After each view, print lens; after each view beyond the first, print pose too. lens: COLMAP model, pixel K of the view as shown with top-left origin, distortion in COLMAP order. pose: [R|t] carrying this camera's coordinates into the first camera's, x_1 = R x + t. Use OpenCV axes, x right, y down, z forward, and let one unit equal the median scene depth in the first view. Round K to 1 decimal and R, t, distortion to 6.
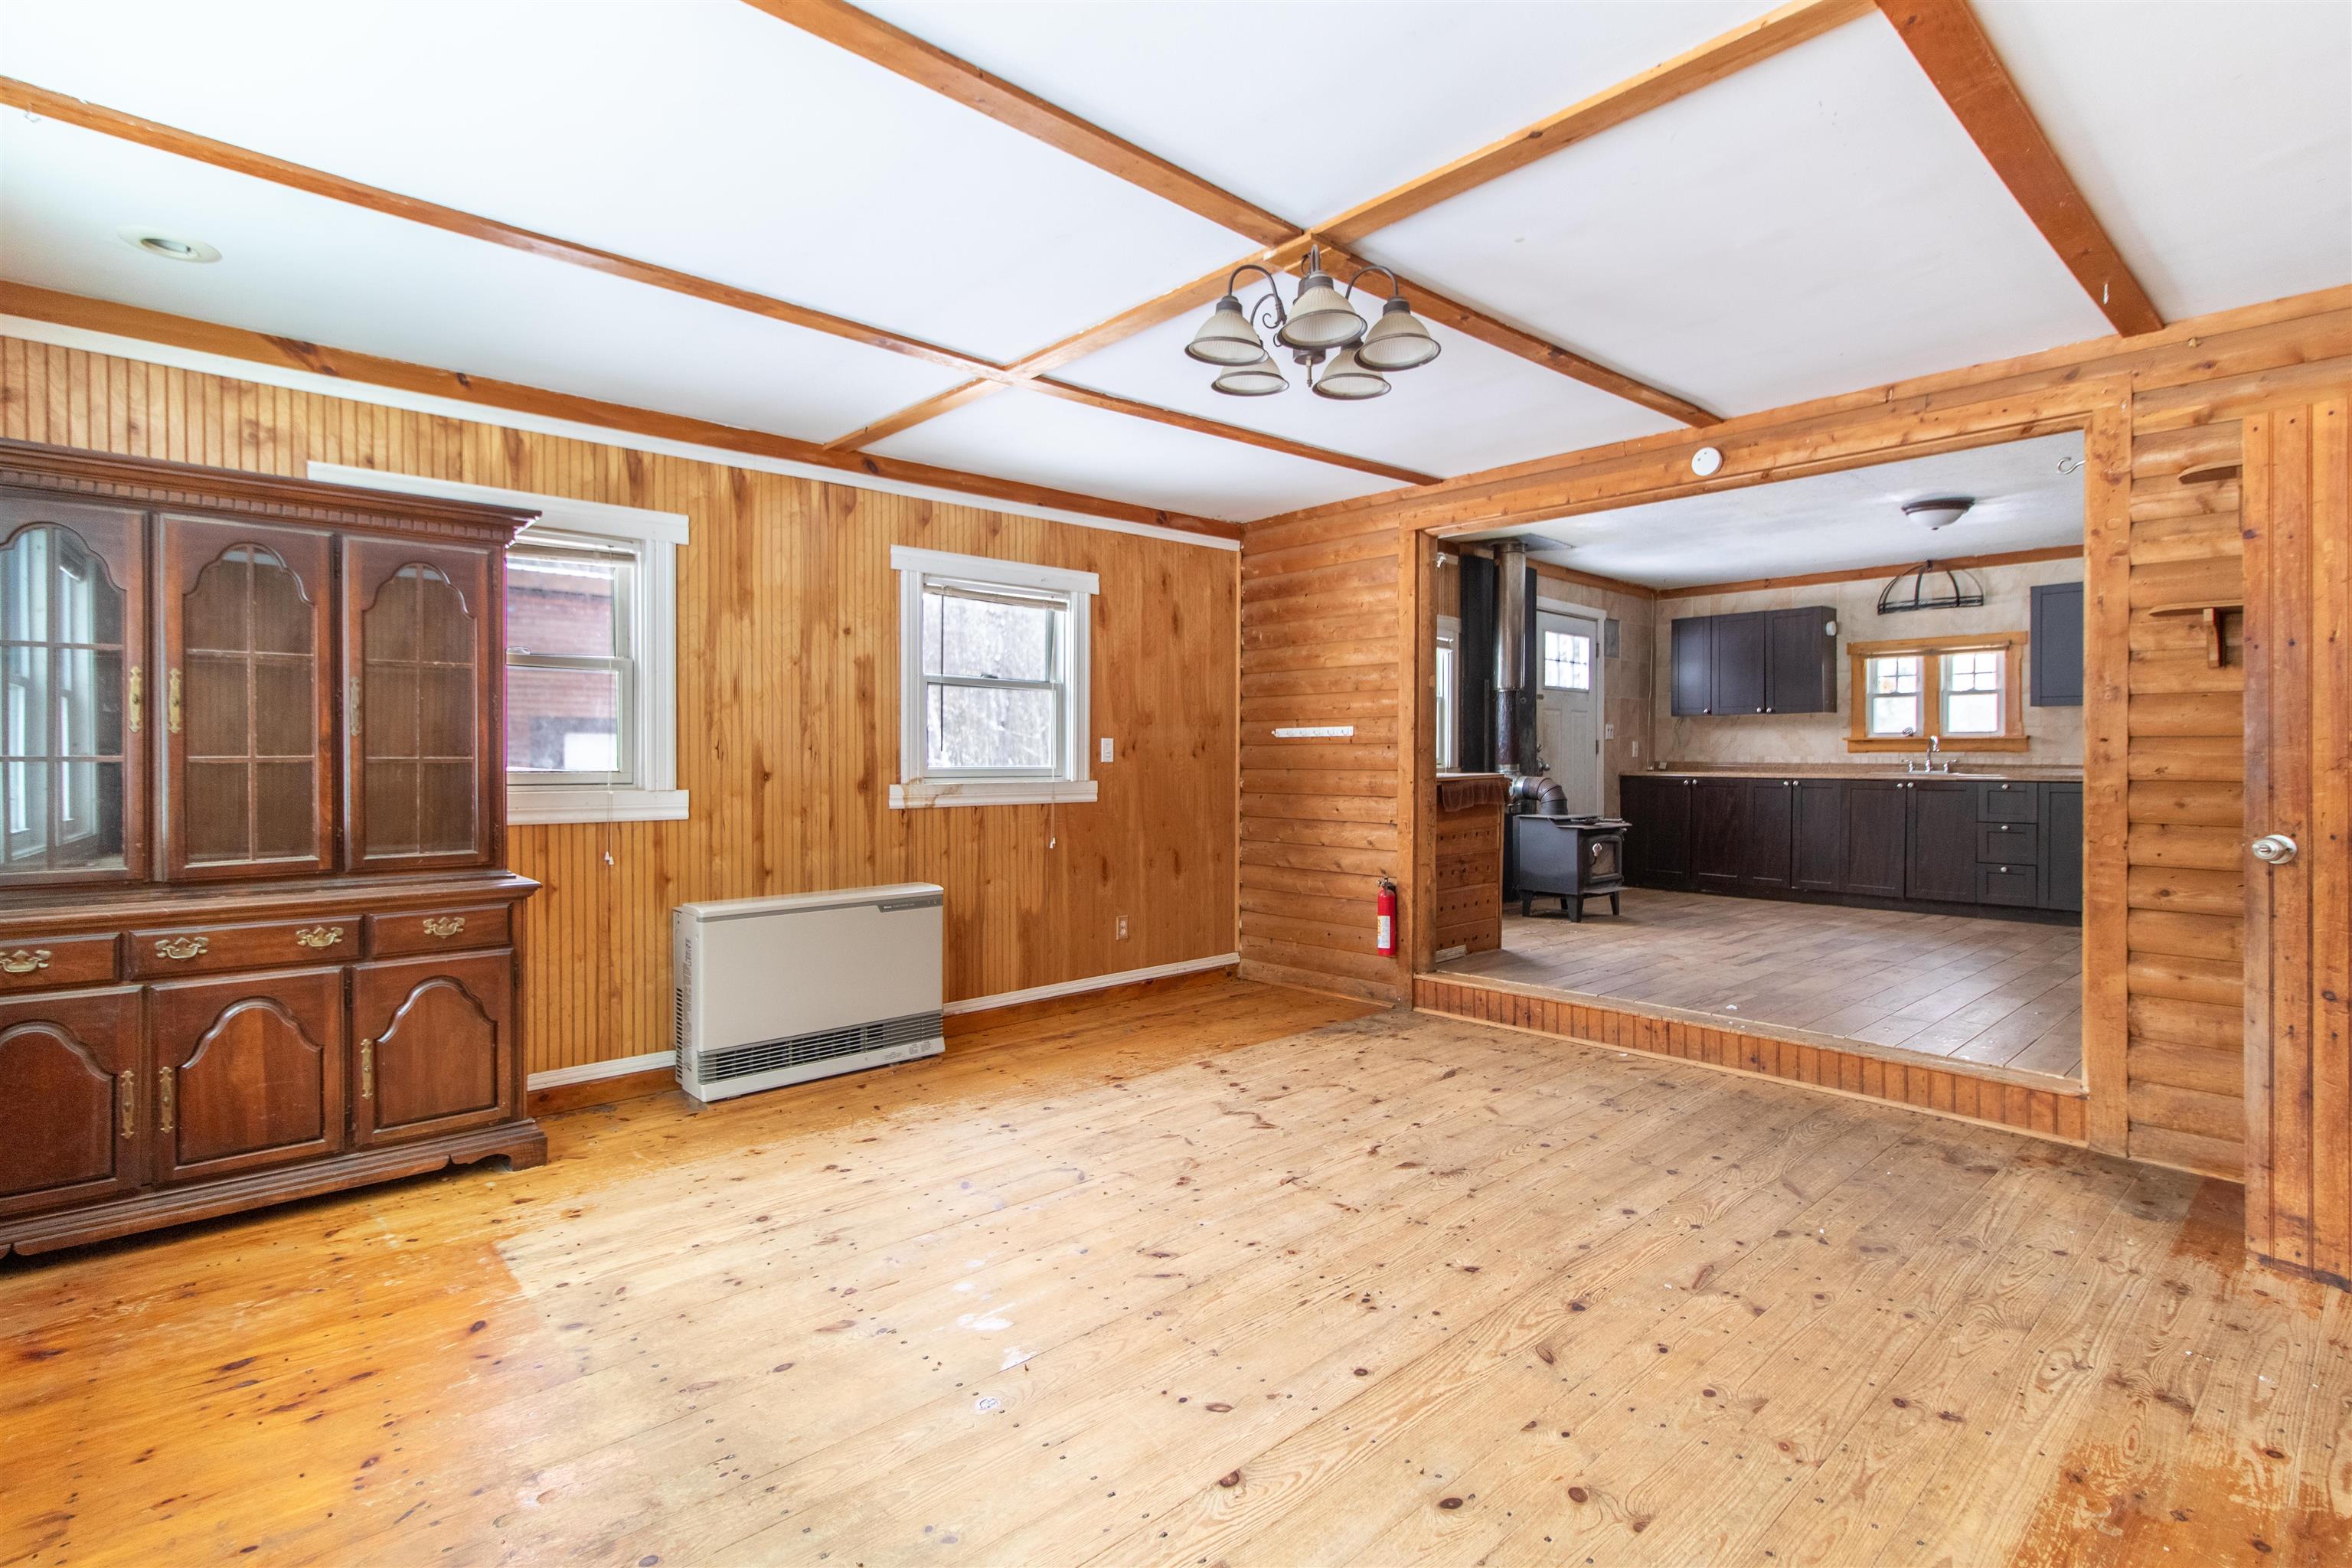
lens RADIAL K [[1111.3, 0, 1184.0], [0, 1111.3, 763.1], [0, 0, 1]] dist [0.001385, 0.000104]
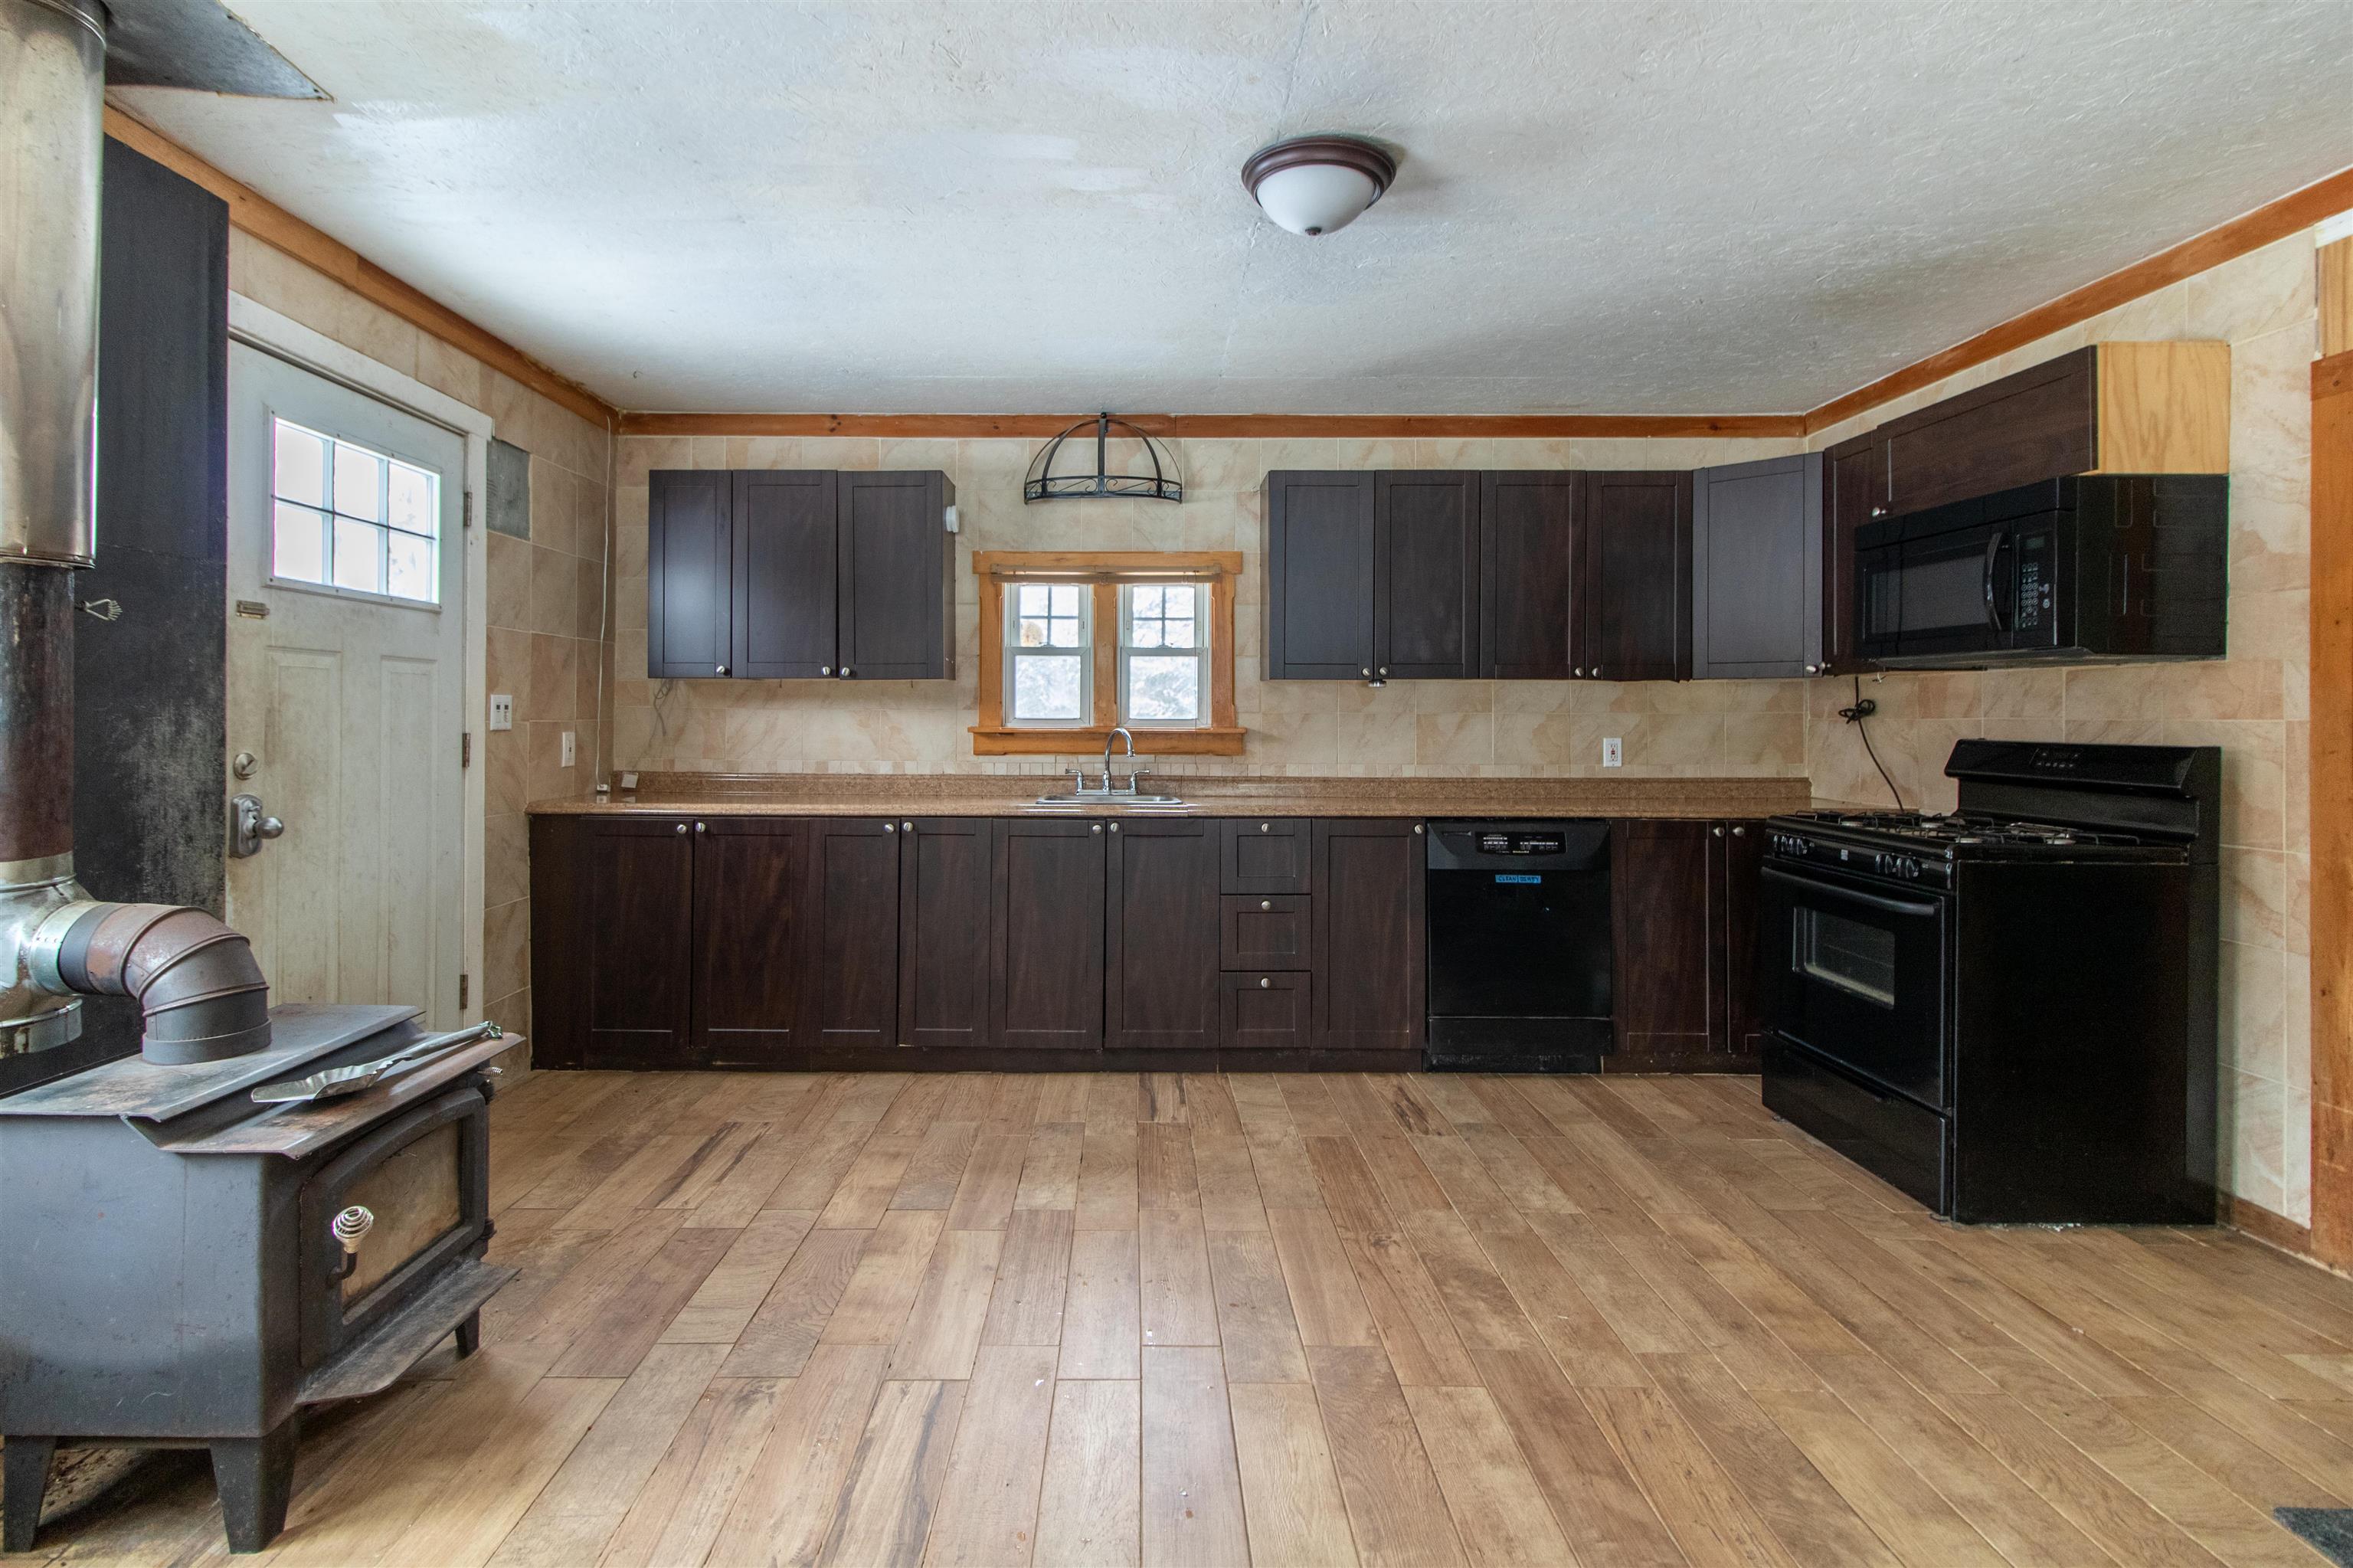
lens RADIAL K [[1114.3, 0, 1112.3], [0, 1114.3, 712.8], [0, 0, 1]] dist [0.000921, 0.000144]
pose [[0.687203, 0.003212, 0.726458, 0.440032], [0.000511, 0.999988, -0.004905, -0.047680], [-0.726465, 0.003742, 0.687193, 1.016079]]
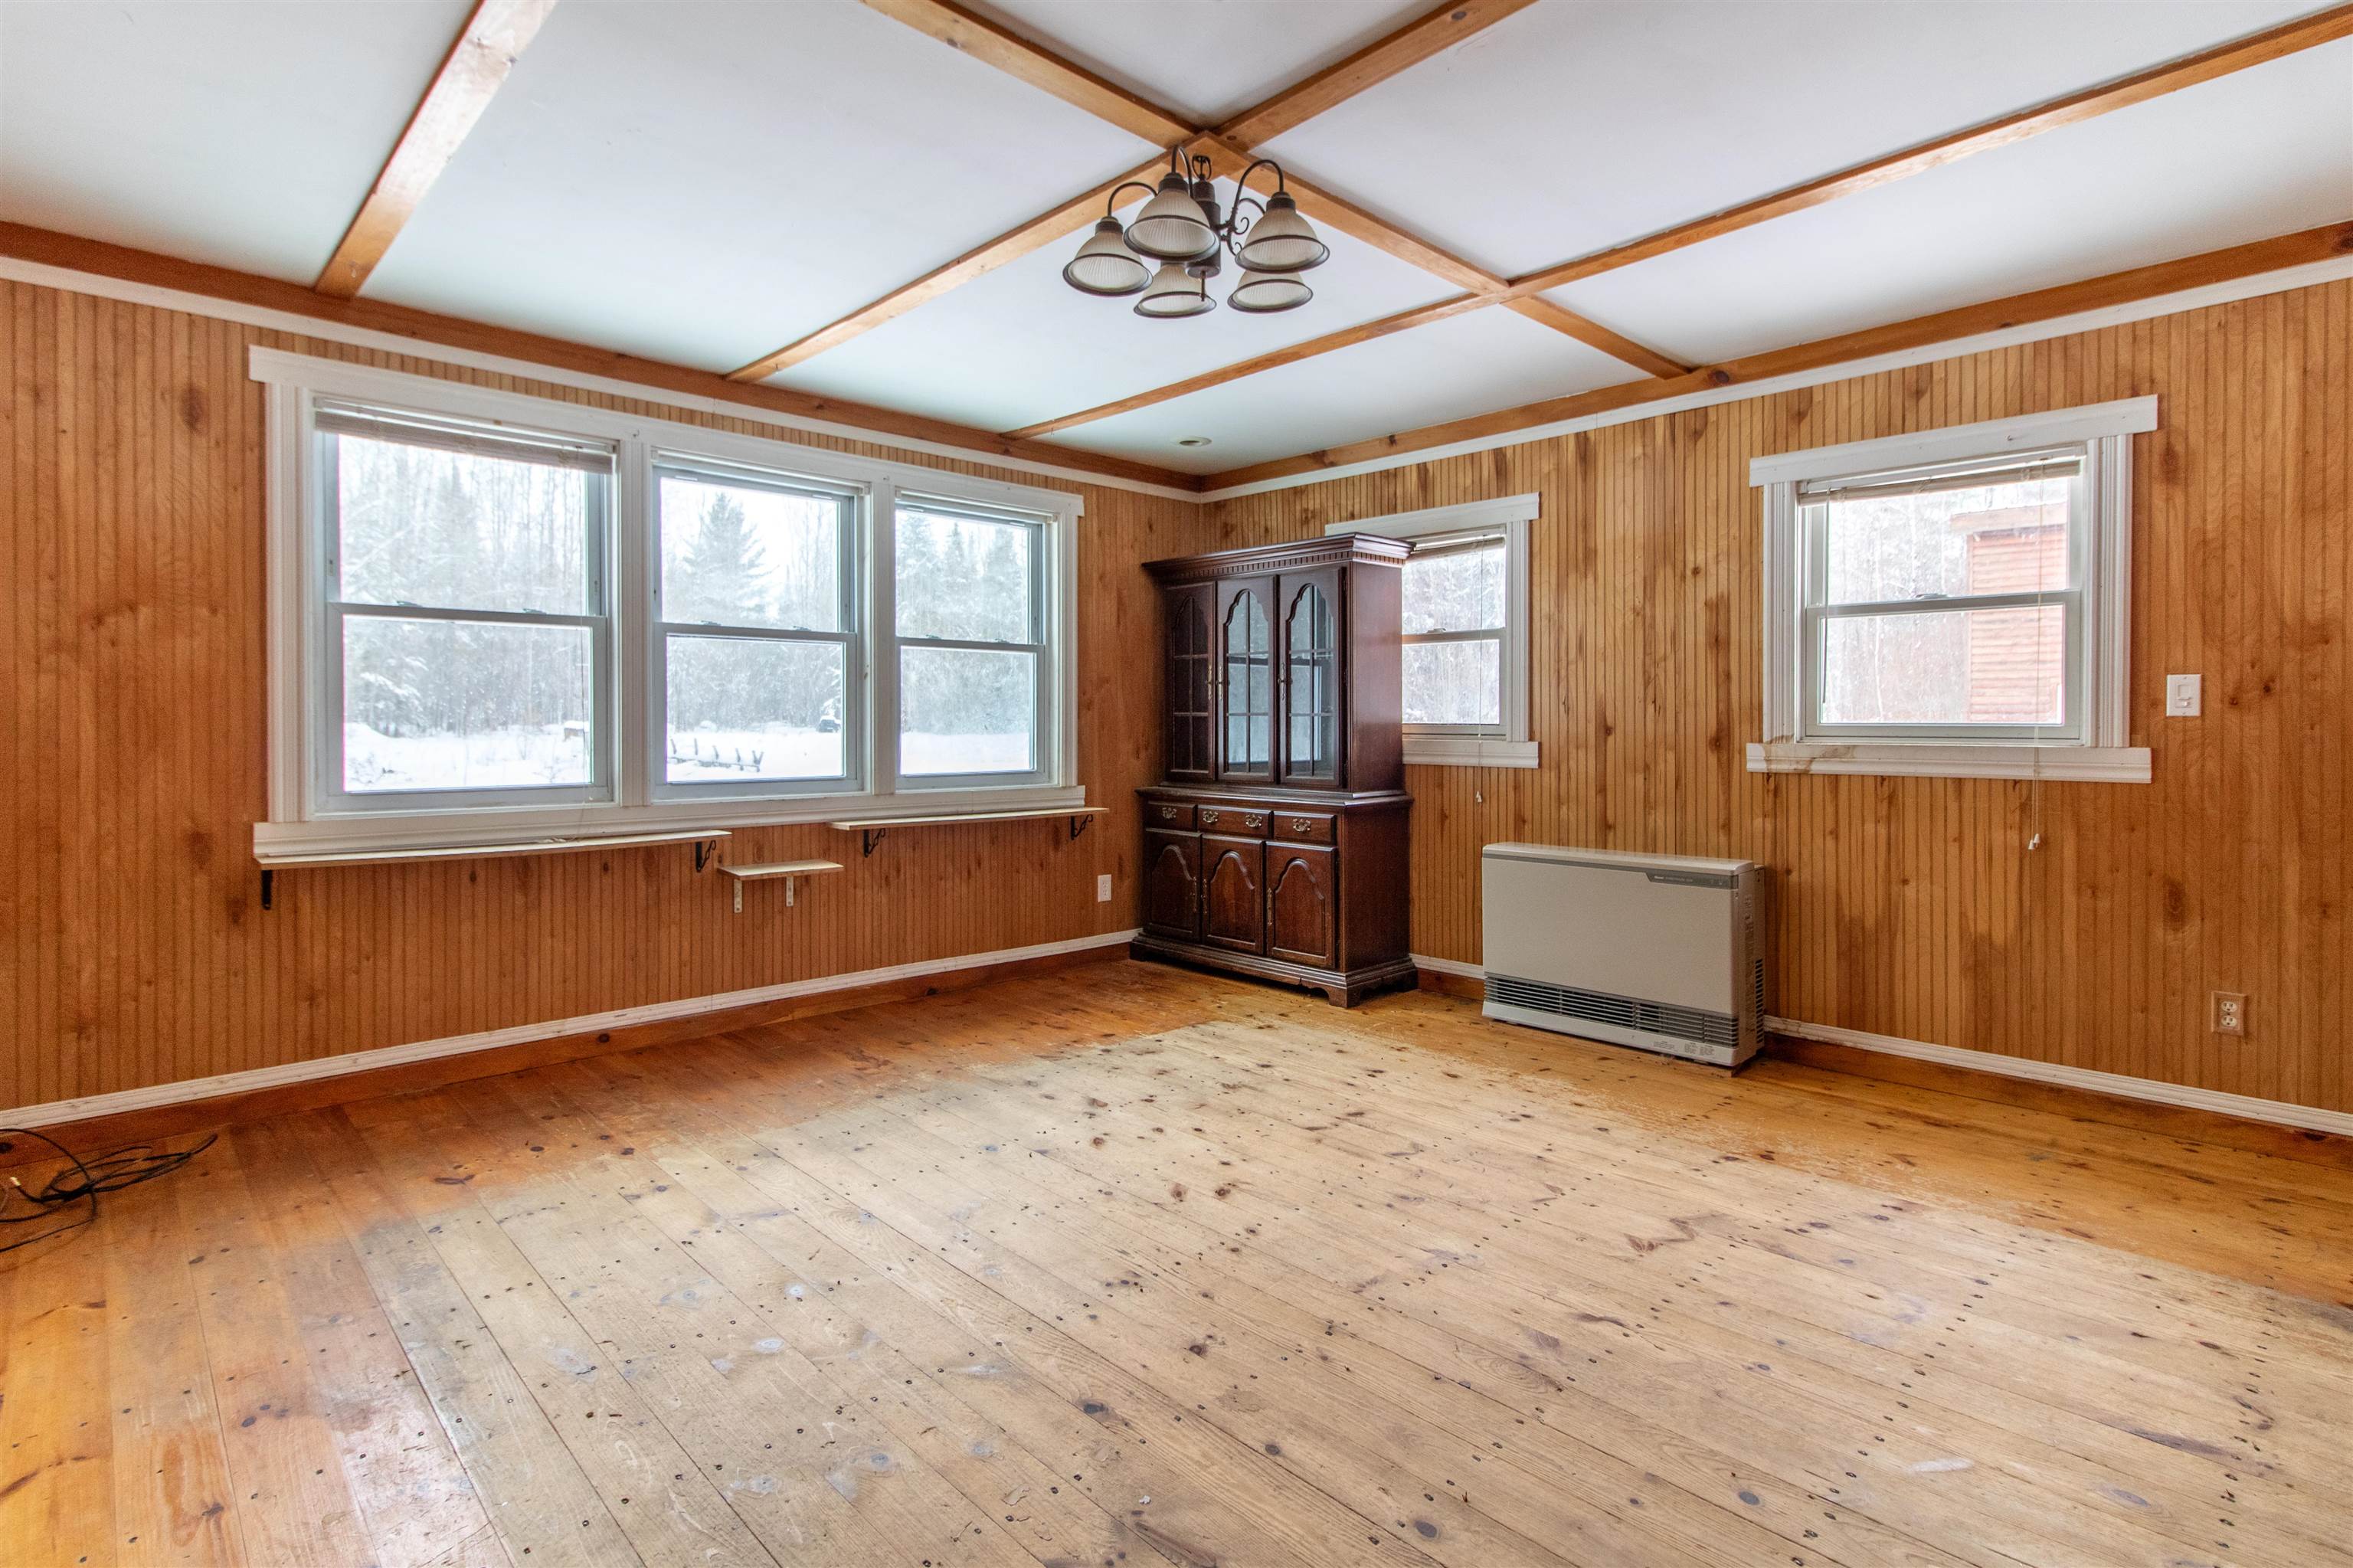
lens RADIAL K [[1157.0, 0, 1173.9], [0, 1157.0, 733.8], [0, 0, 1]] dist [0.001976, 0.000051]
pose [[0.017008, 0.013006, -0.999771, 0.596764], [-0.003051, 0.999911, 0.012956, 0.002159], [0.999851, 0.002830, 0.017046, 0.534698]]
